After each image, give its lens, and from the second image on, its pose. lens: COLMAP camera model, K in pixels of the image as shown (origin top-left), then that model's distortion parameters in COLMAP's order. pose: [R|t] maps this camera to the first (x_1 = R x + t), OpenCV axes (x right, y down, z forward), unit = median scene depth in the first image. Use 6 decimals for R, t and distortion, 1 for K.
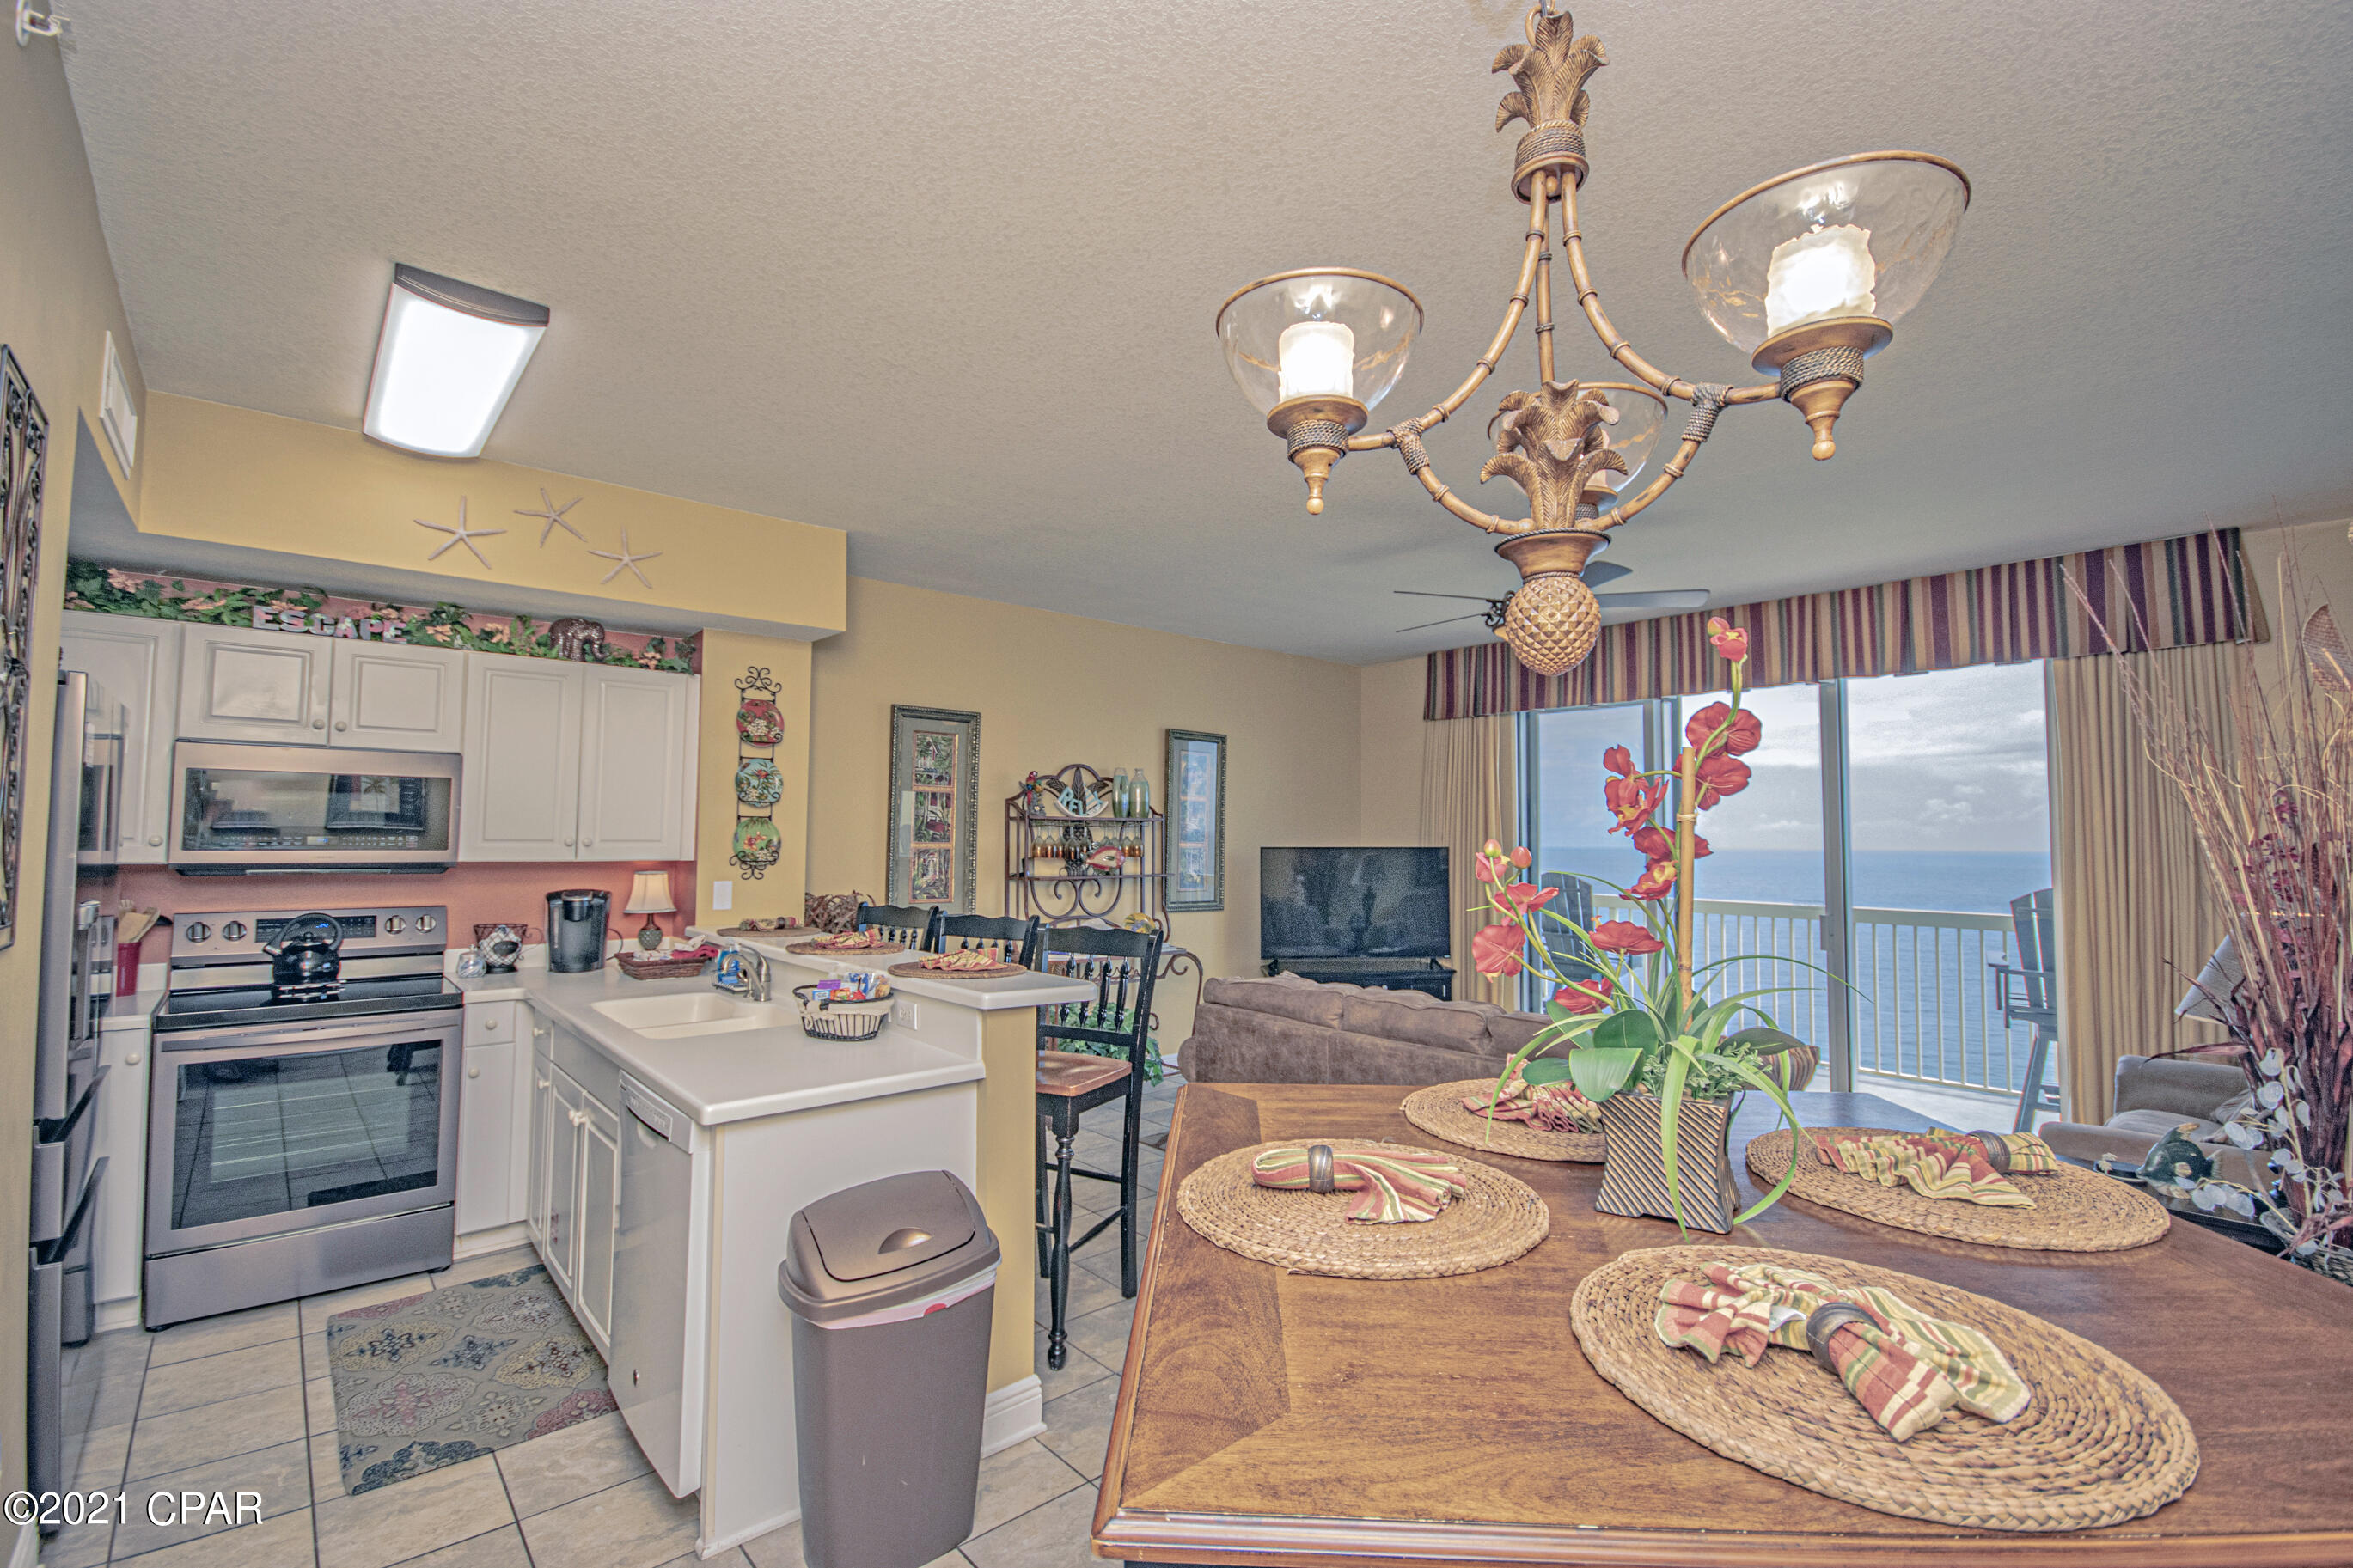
lens RADIAL K [[1025.9, 0, 1168.6], [0, 1025.9, 785.6], [0, 0, 1]] dist [0.016359, -0.016099]
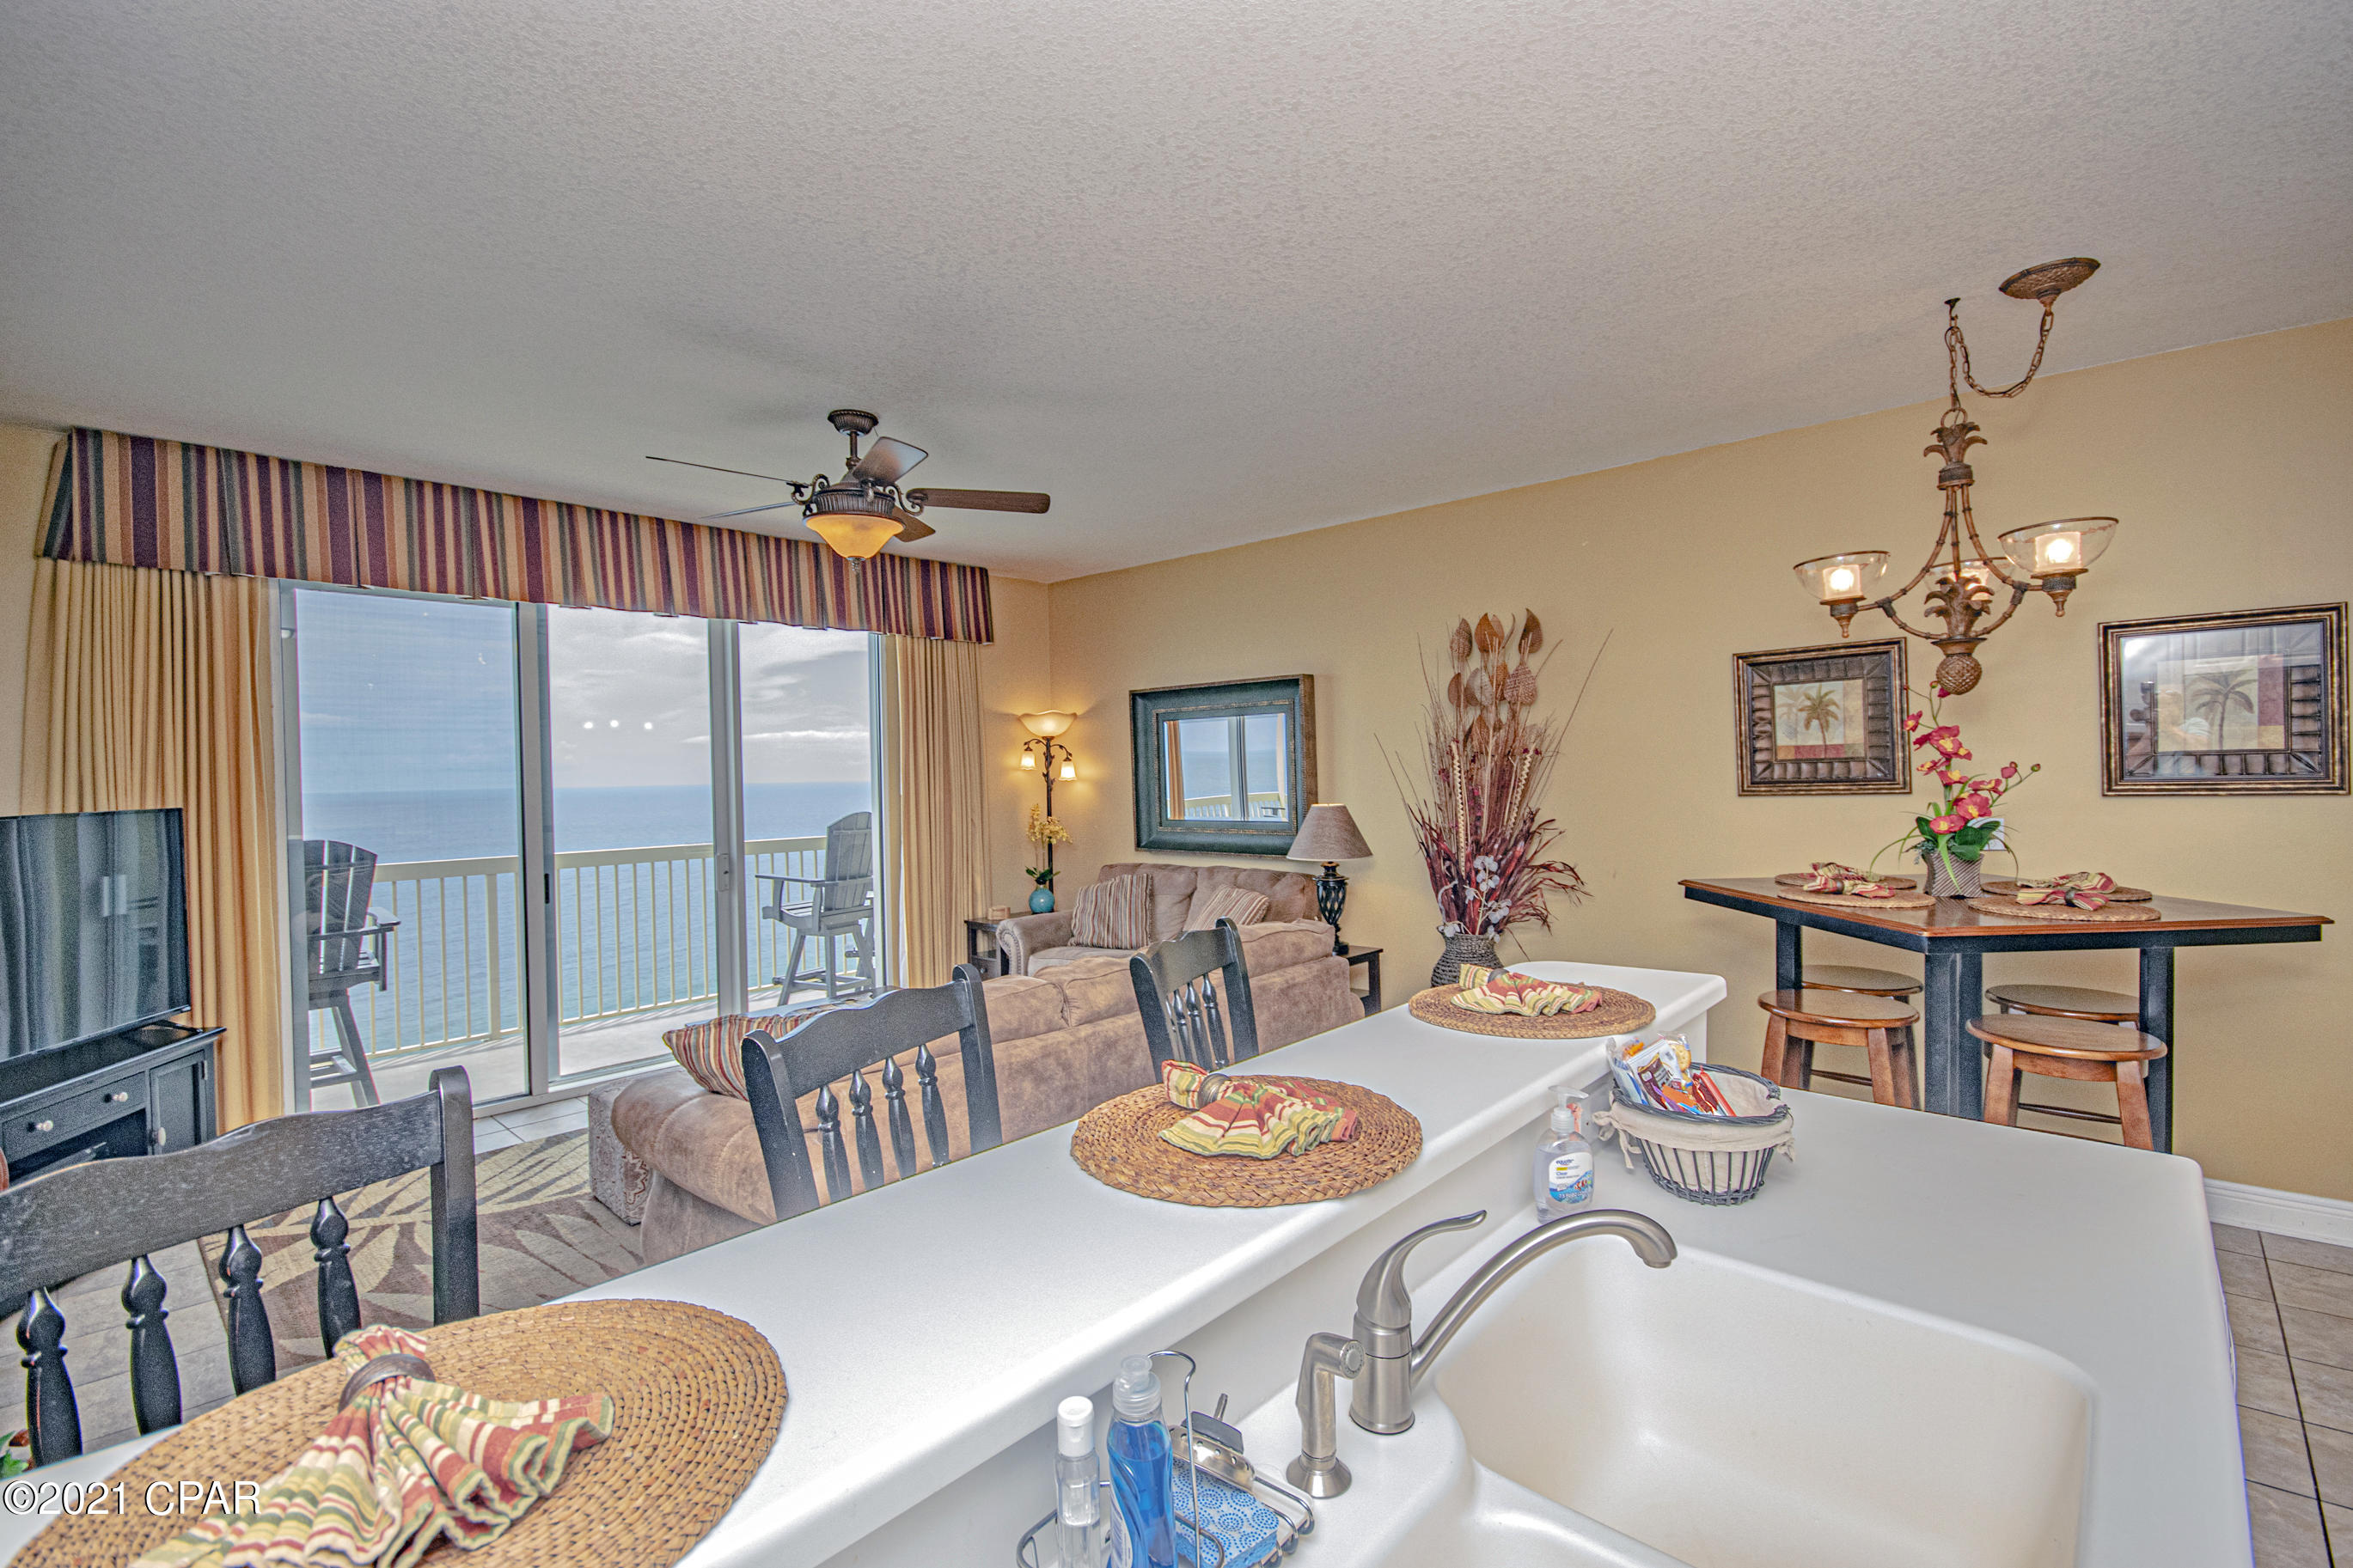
lens RADIAL K [[1033.6, 0, 1171.9], [0, 1033.6, 785.9], [0, 0, 1]] dist [0.019205, -0.018479]
pose [[-0.099416, -0.021348, 0.994817, -0.499101], [-0.032979, 0.999291, 0.018149, 0.032368], [-0.994499, -0.031004, -0.100050, 0.822640]]
